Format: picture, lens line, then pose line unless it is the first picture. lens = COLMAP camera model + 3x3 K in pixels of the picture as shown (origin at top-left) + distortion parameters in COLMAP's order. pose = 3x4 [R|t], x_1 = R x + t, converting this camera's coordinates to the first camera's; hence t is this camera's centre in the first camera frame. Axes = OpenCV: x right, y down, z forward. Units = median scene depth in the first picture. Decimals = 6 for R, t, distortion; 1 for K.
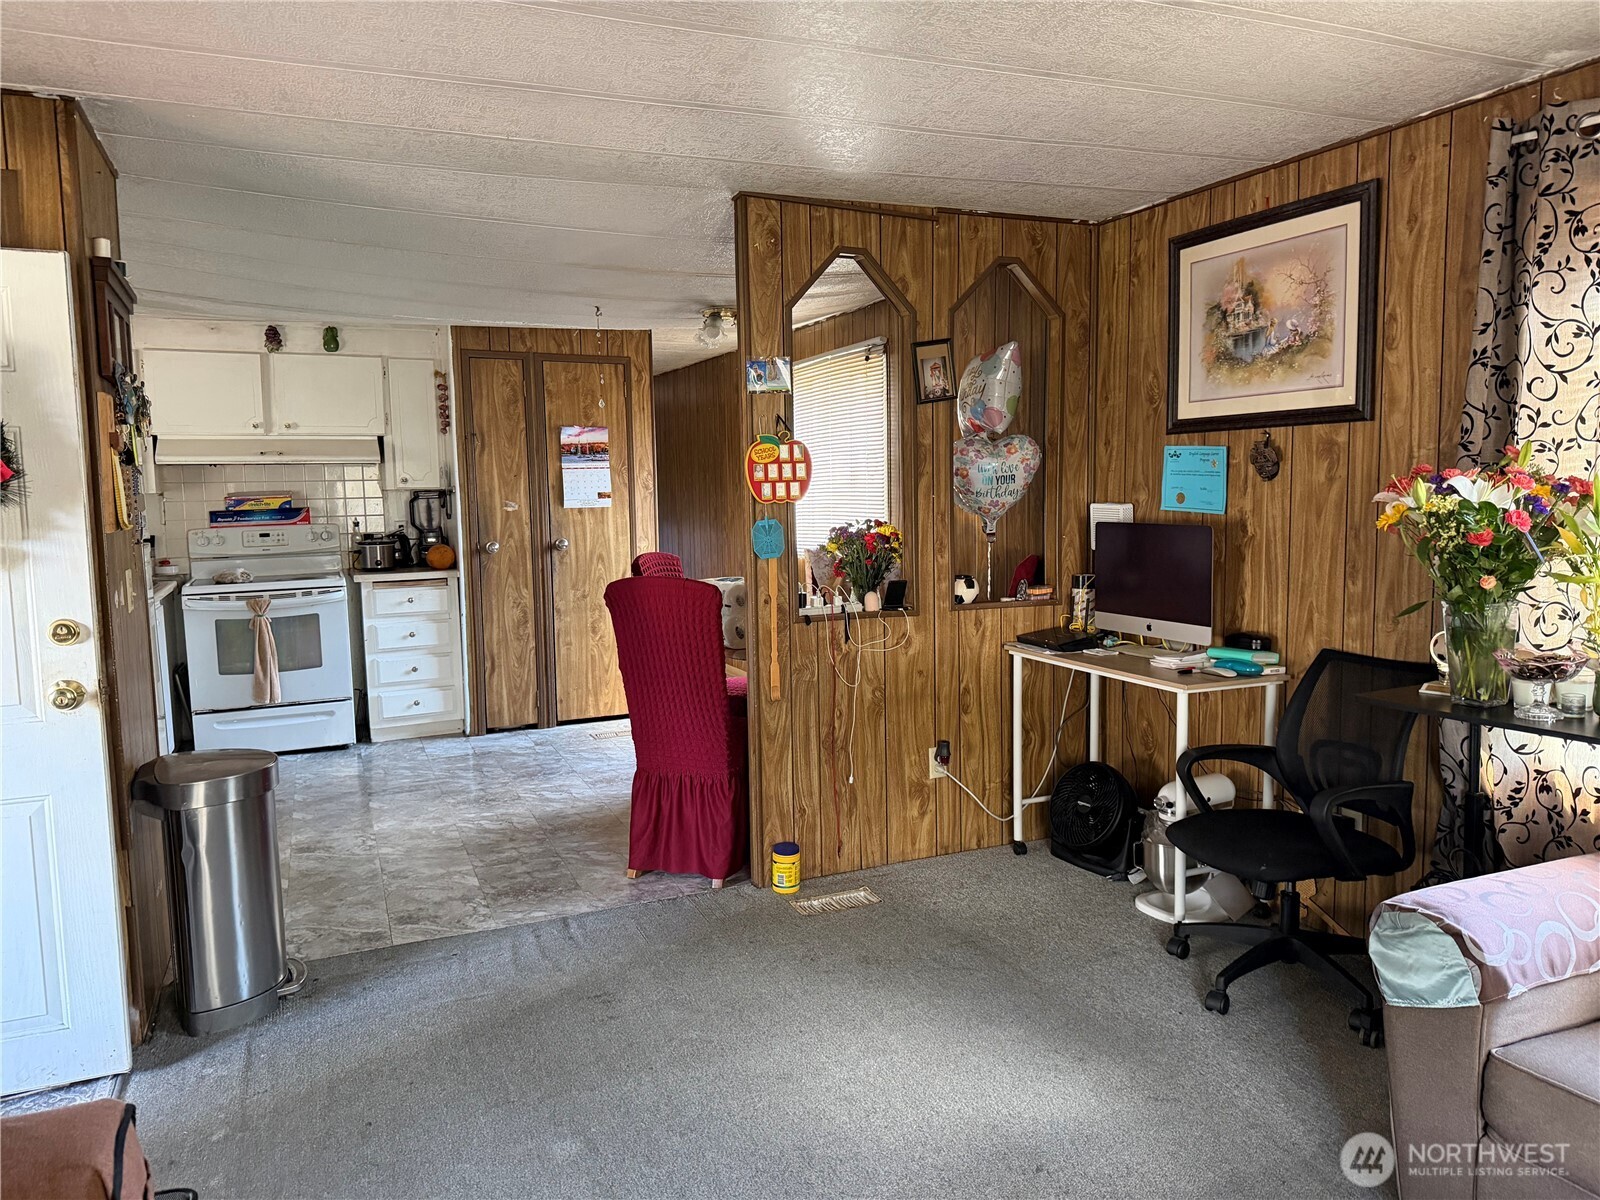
lens RADIAL K [[1119.6, 0, 811.5], [0, 1119.6, 597.9], [0, 0, 1]] dist [0.035102, -0.041899]
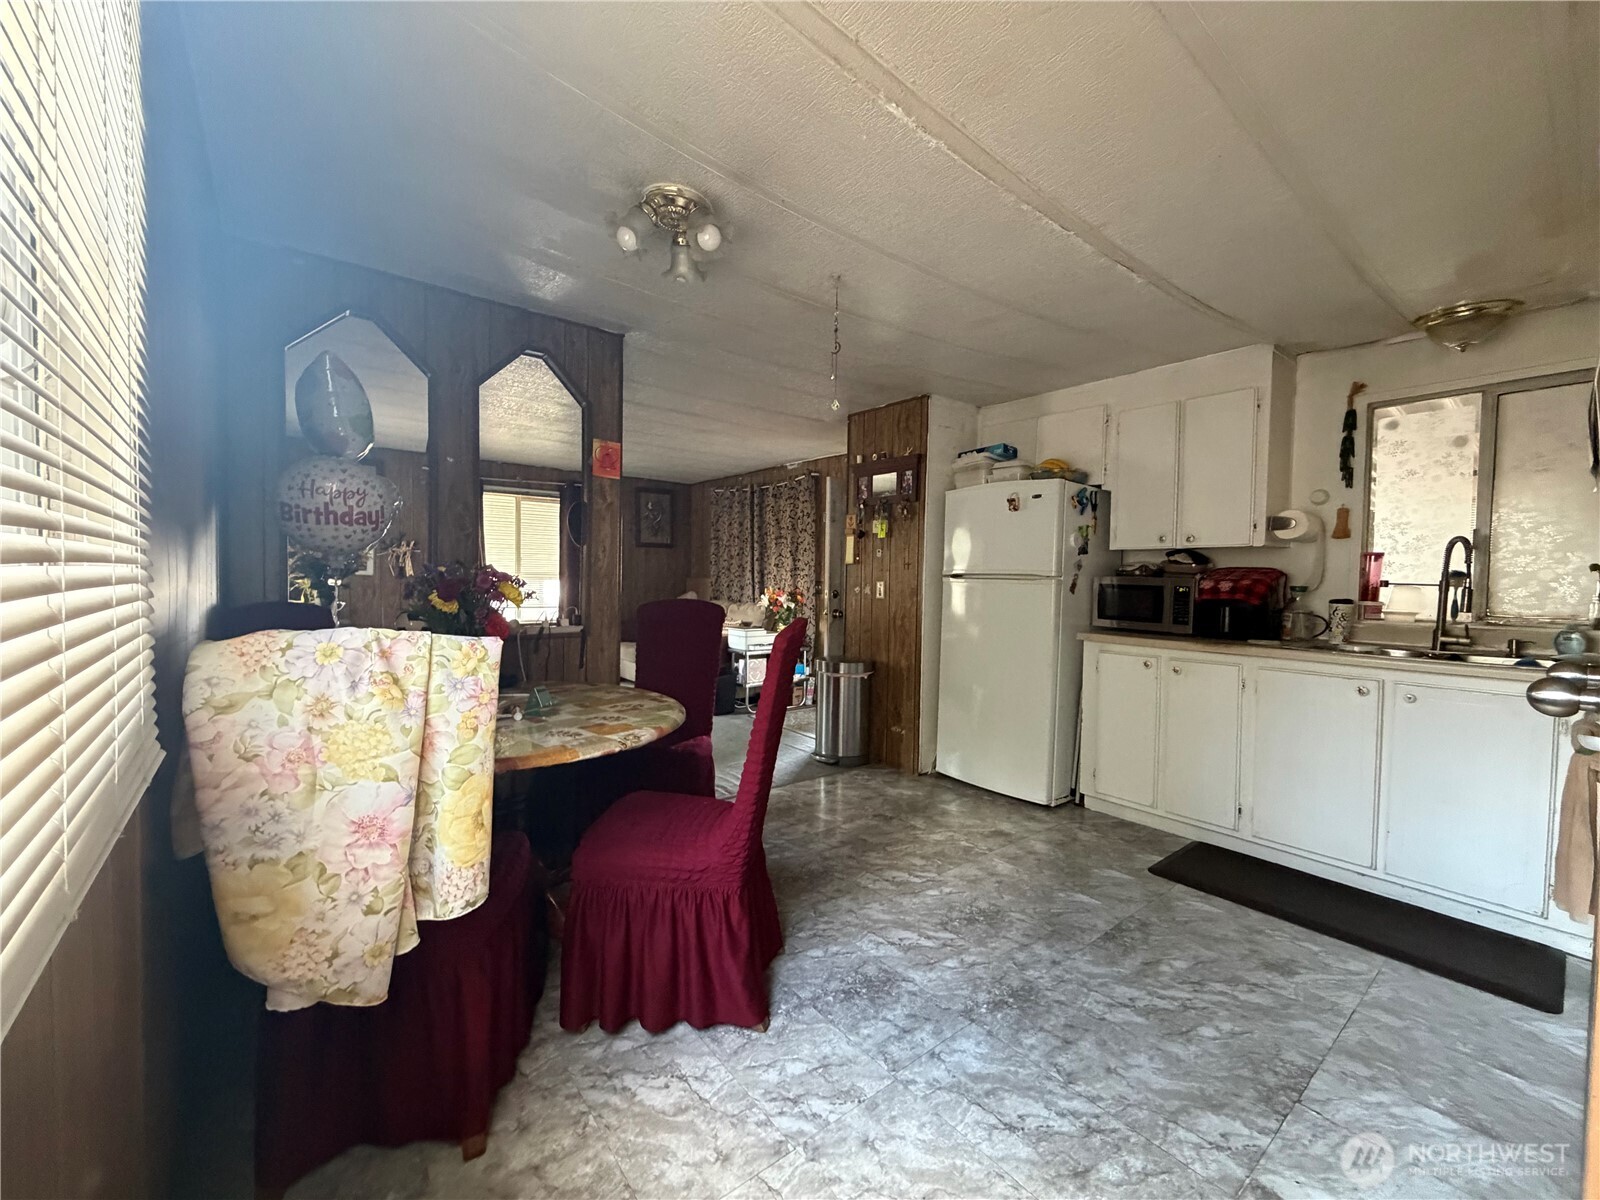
lens RADIAL K [[642.0, 0, 793.3], [0, 642.0, 595.4], [0, 0, 1]] dist [0.002811, -0.000361]
pose [[-0.968028, 0.010483, -0.250622, -0.041315], [-0.024887, 0.990183, 0.137544, -0.085335], [0.249604, 0.139384, -0.958264, 1.097453]]
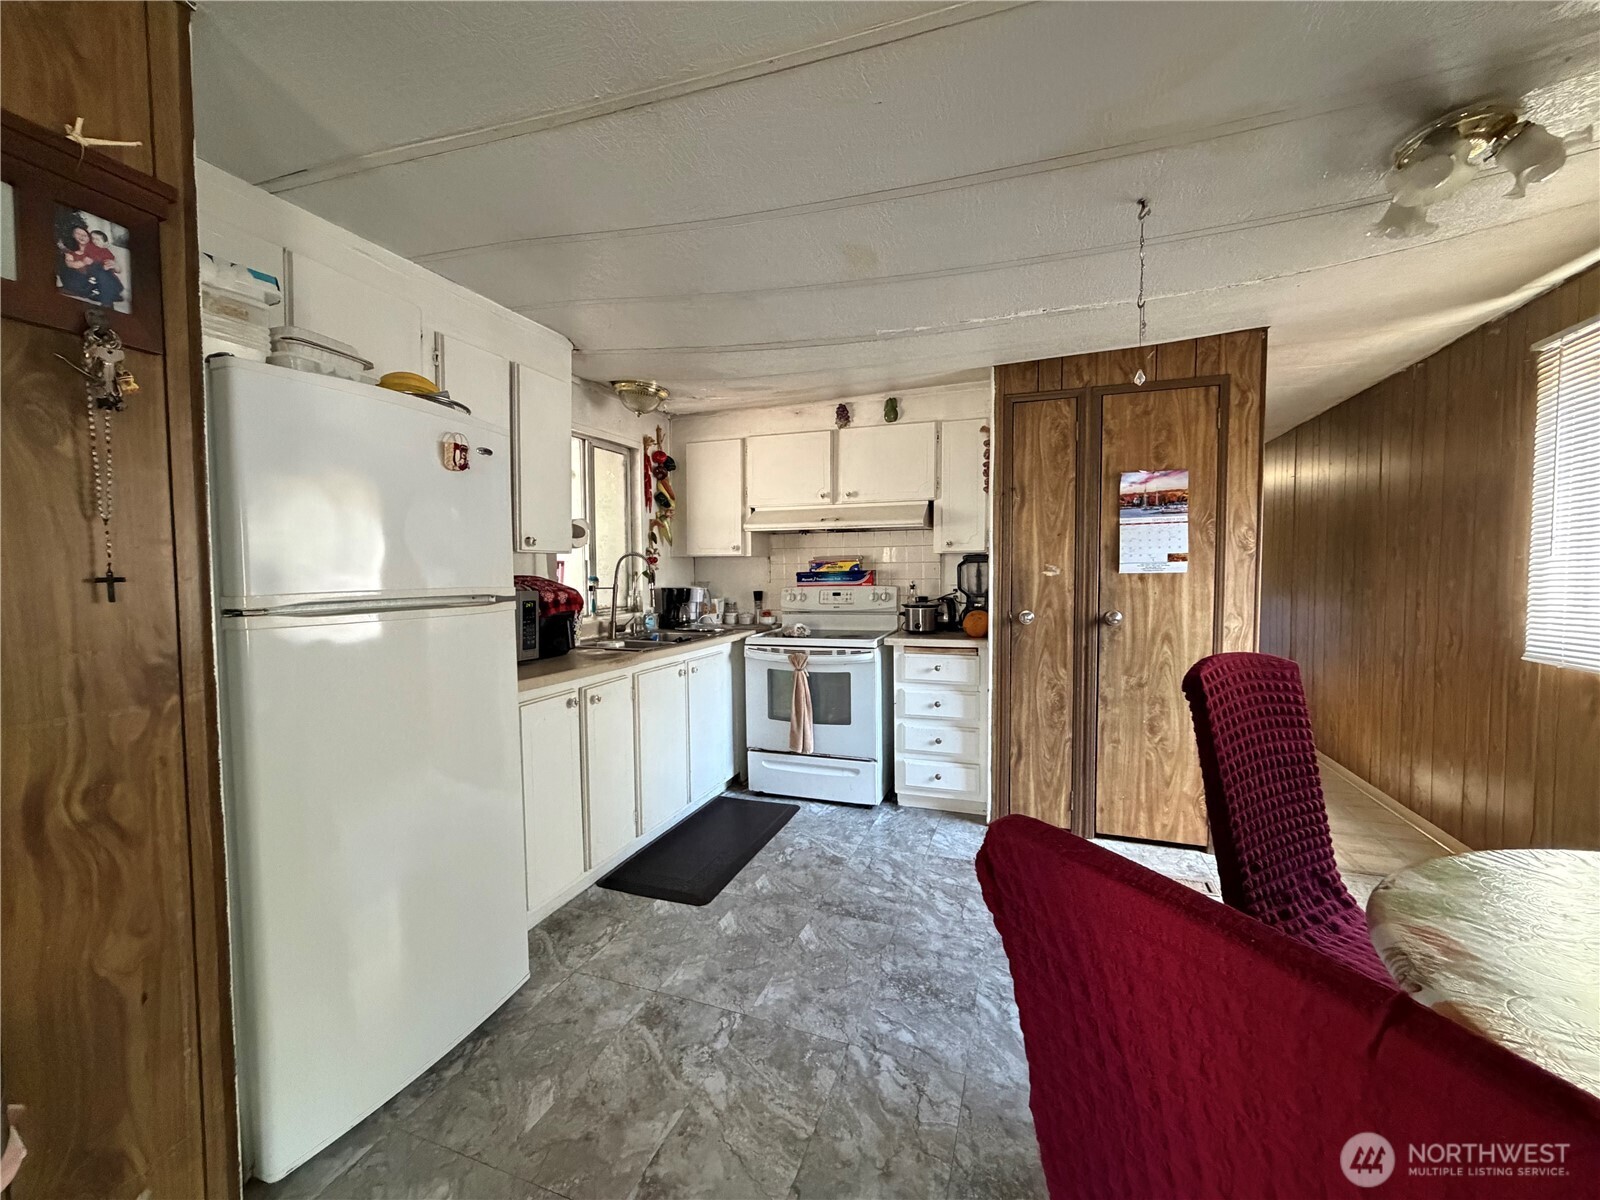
lens RADIAL K [[642.0, 0, 800.4], [0, 642.0, 602.2], [0, 0, 1]] dist [0.002811, -0.000361]
pose [[0.720101, 0.043354, -0.692514, -0.066062], [-0.073941, 0.997158, -0.014460, -0.036378], [0.689918, 0.061618, 0.721260, 0.517190]]
